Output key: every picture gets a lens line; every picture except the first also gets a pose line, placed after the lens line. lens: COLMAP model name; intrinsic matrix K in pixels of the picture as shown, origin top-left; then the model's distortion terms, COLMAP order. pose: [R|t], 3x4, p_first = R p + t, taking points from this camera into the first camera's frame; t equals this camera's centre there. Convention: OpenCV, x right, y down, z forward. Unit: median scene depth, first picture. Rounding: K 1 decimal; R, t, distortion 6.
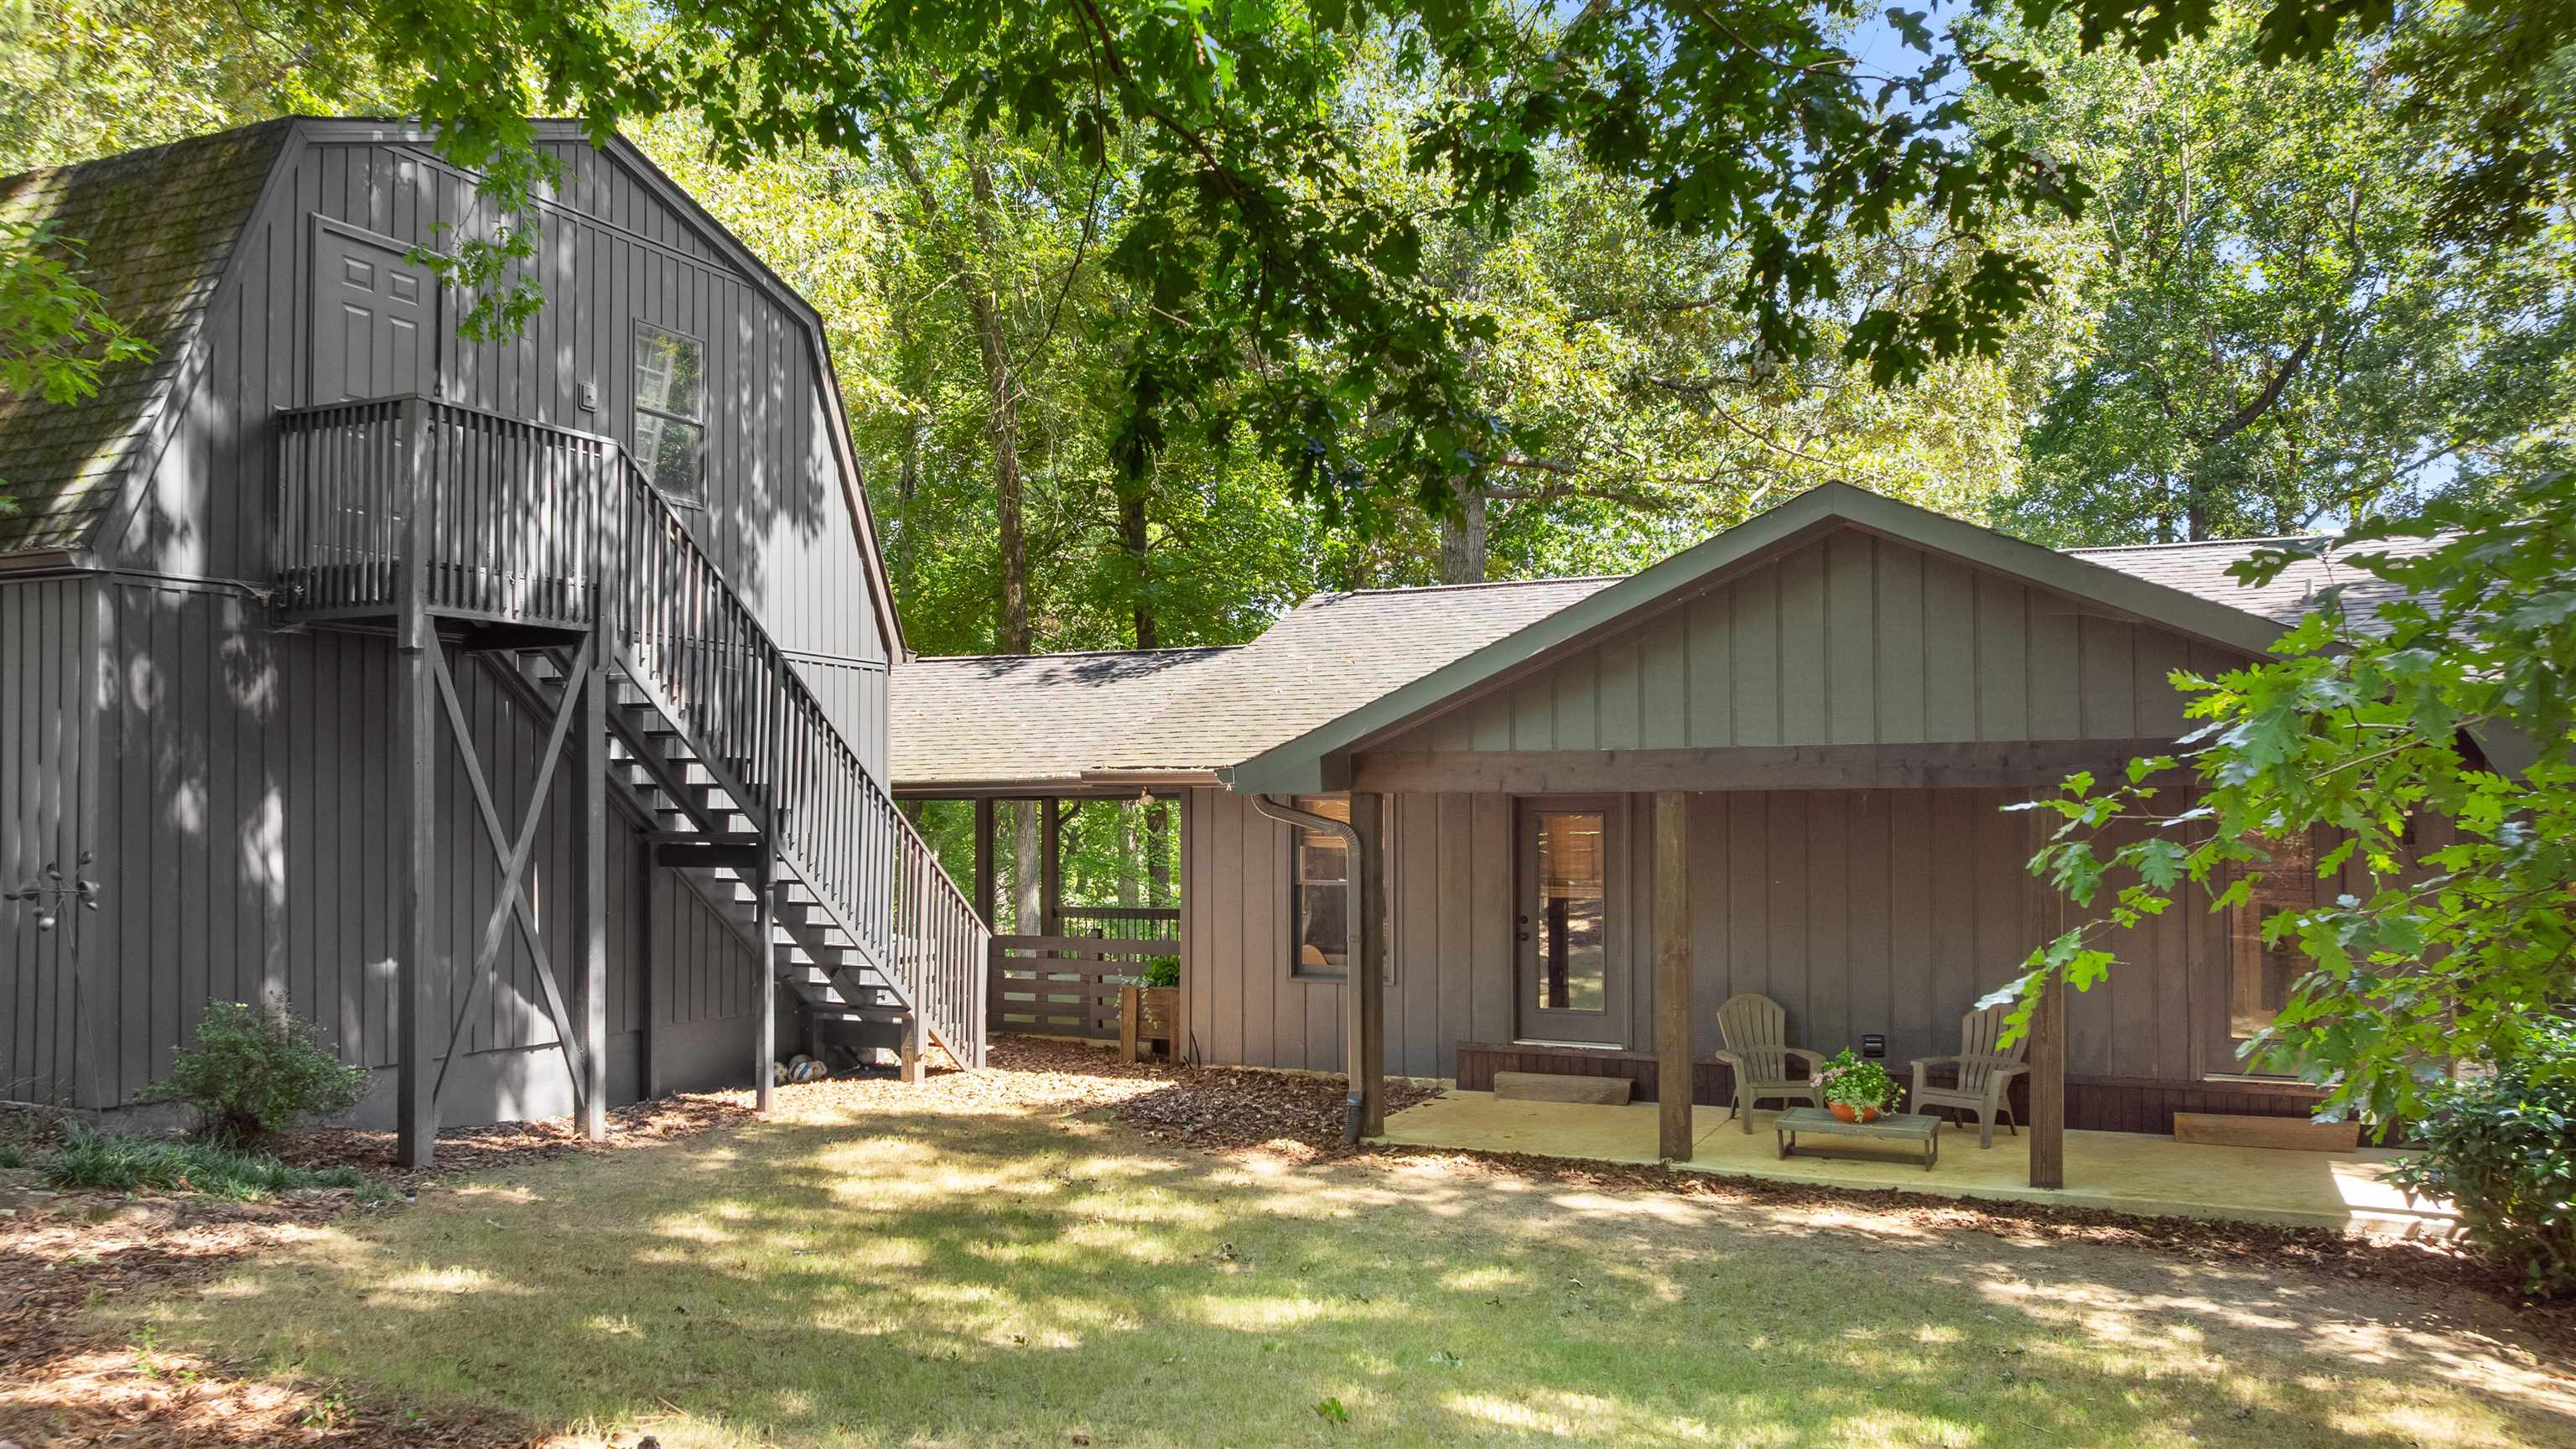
lens RADIAL K [[1824.5, 0, 1288.0], [0, 1824.5, 724.5], [0, 0, 1]] dist [-0.002203, 0.002331]
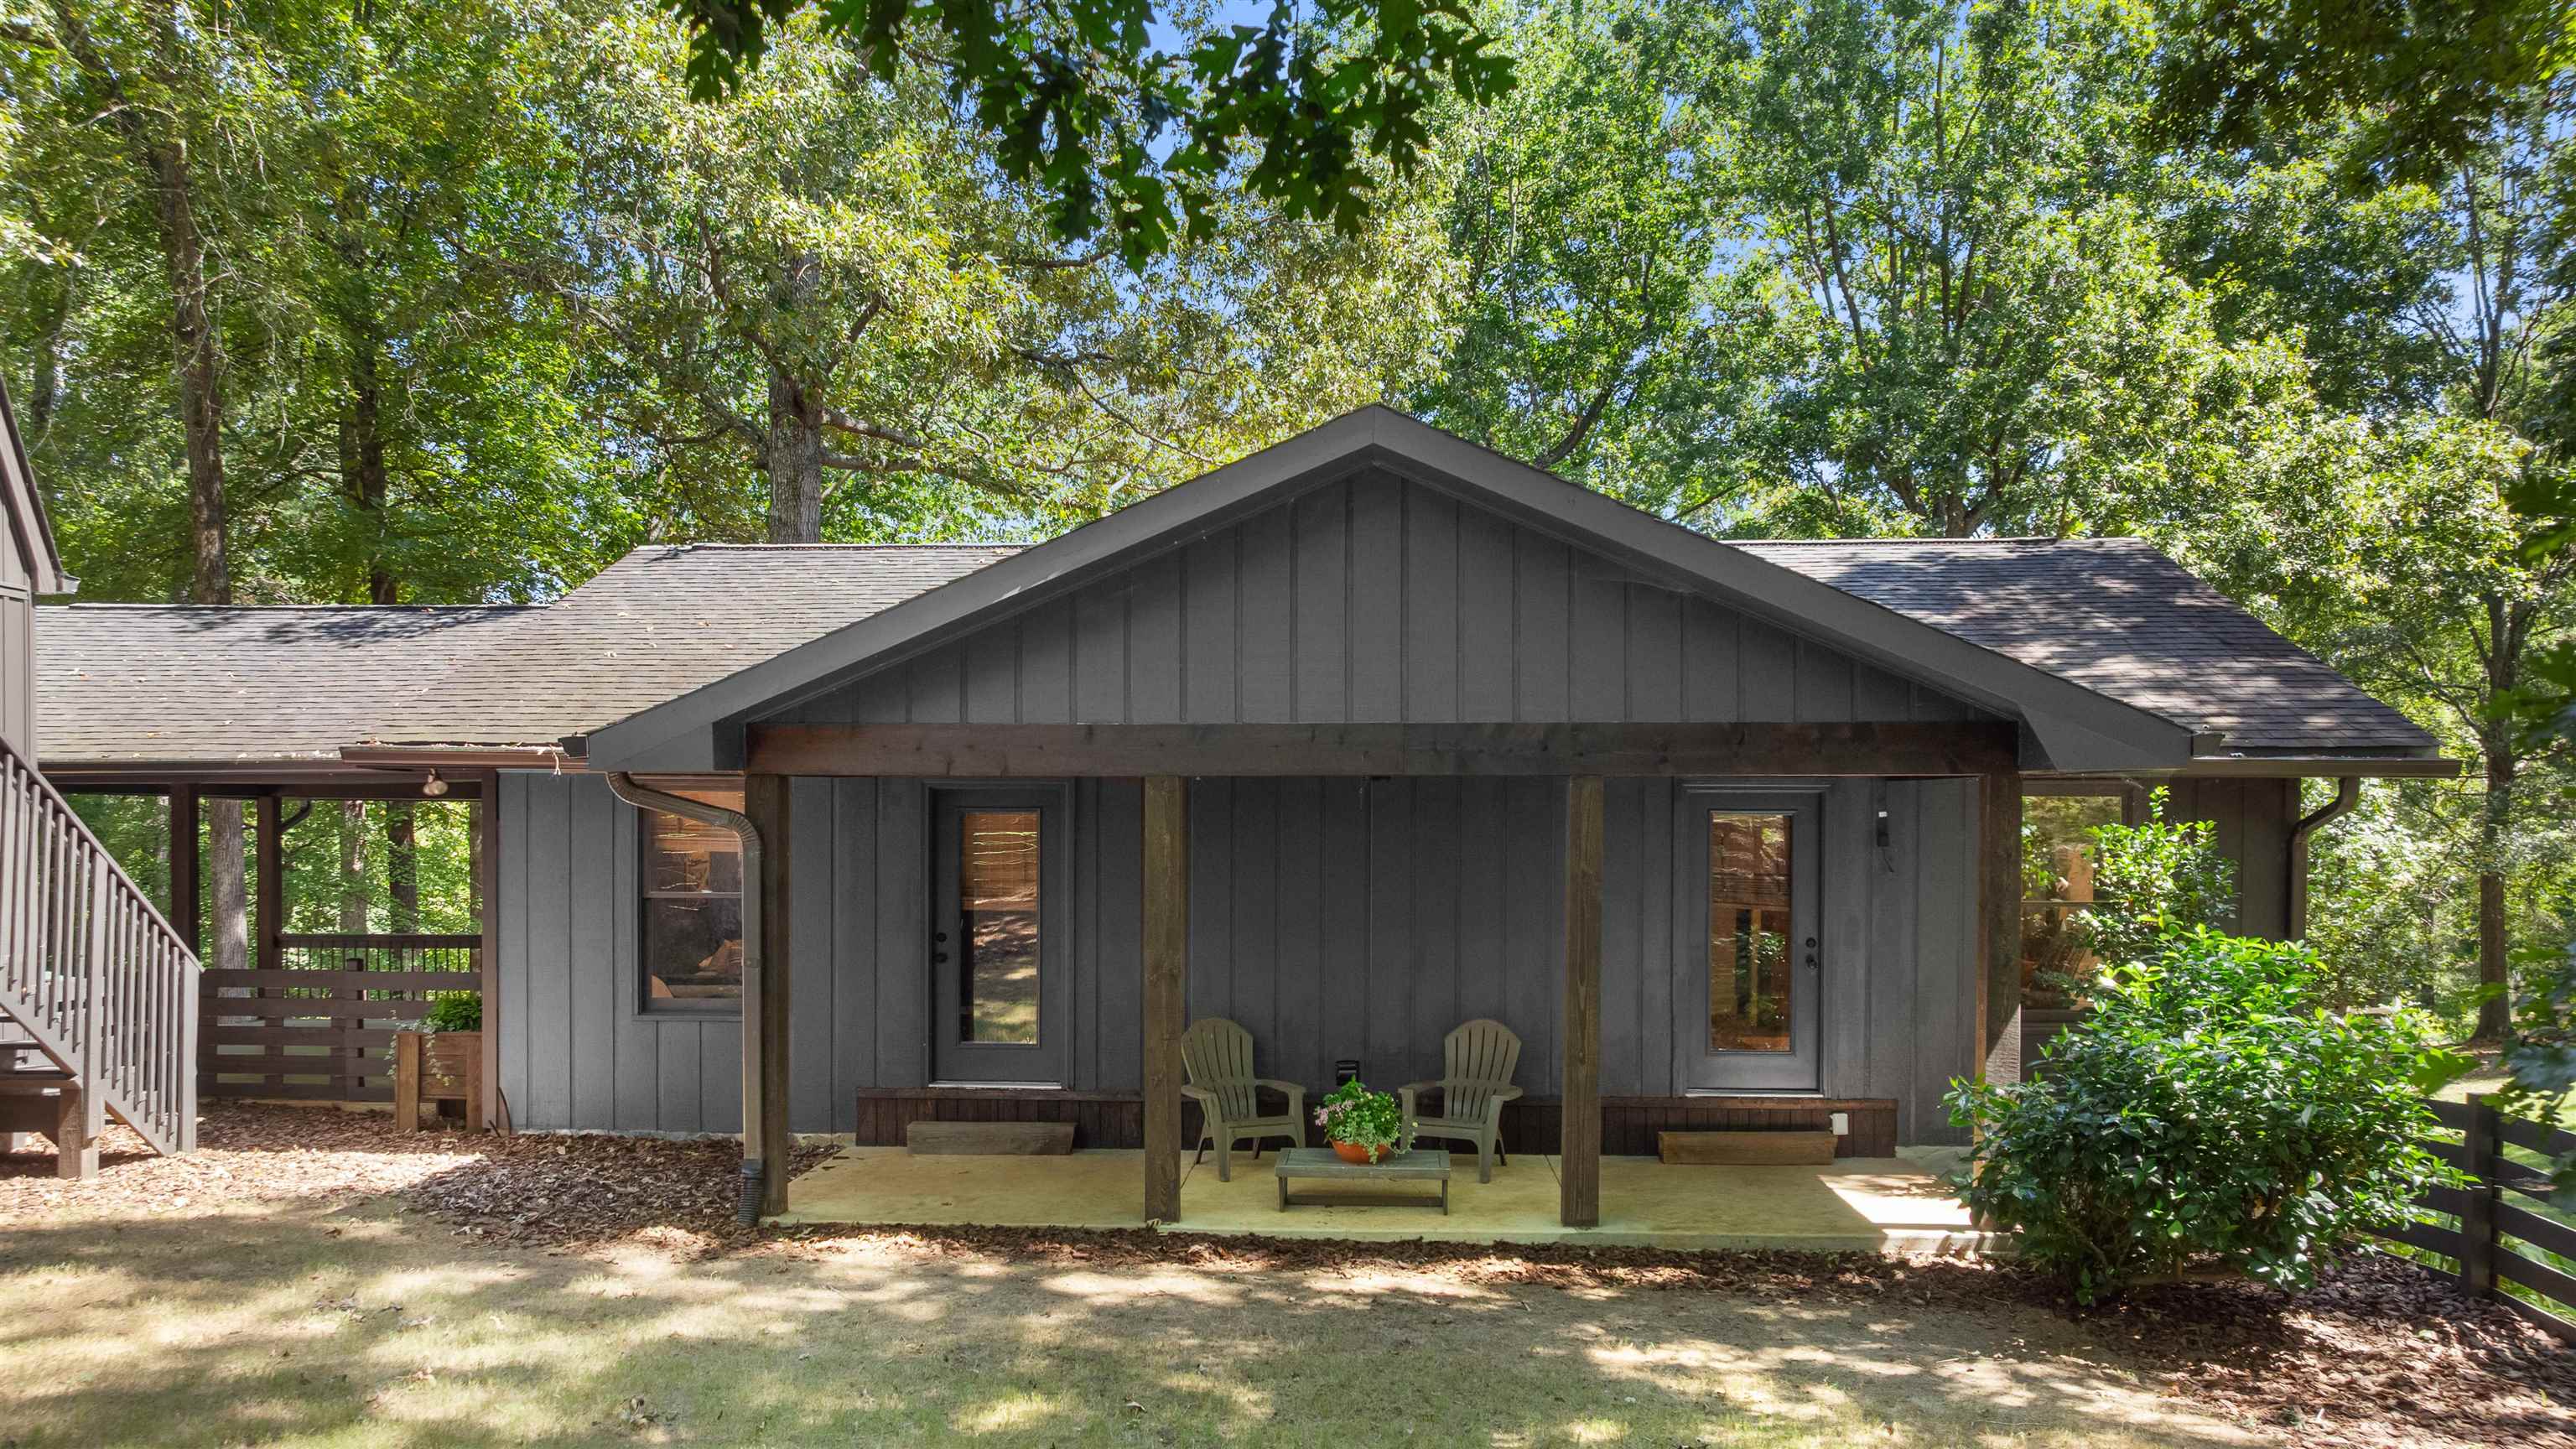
lens RADIAL K [[1887.8, 0, 1287.3], [0, 1887.8, 826.6], [0, 0, 1]] dist [-0.039650, 0.080717]
pose [[0.928334, 0.008930, 0.371641, -0.051634], [-0.024723, 0.998981, 0.037754, 0.025184], [-0.370925, -0.044236, 0.927608, 0.183973]]
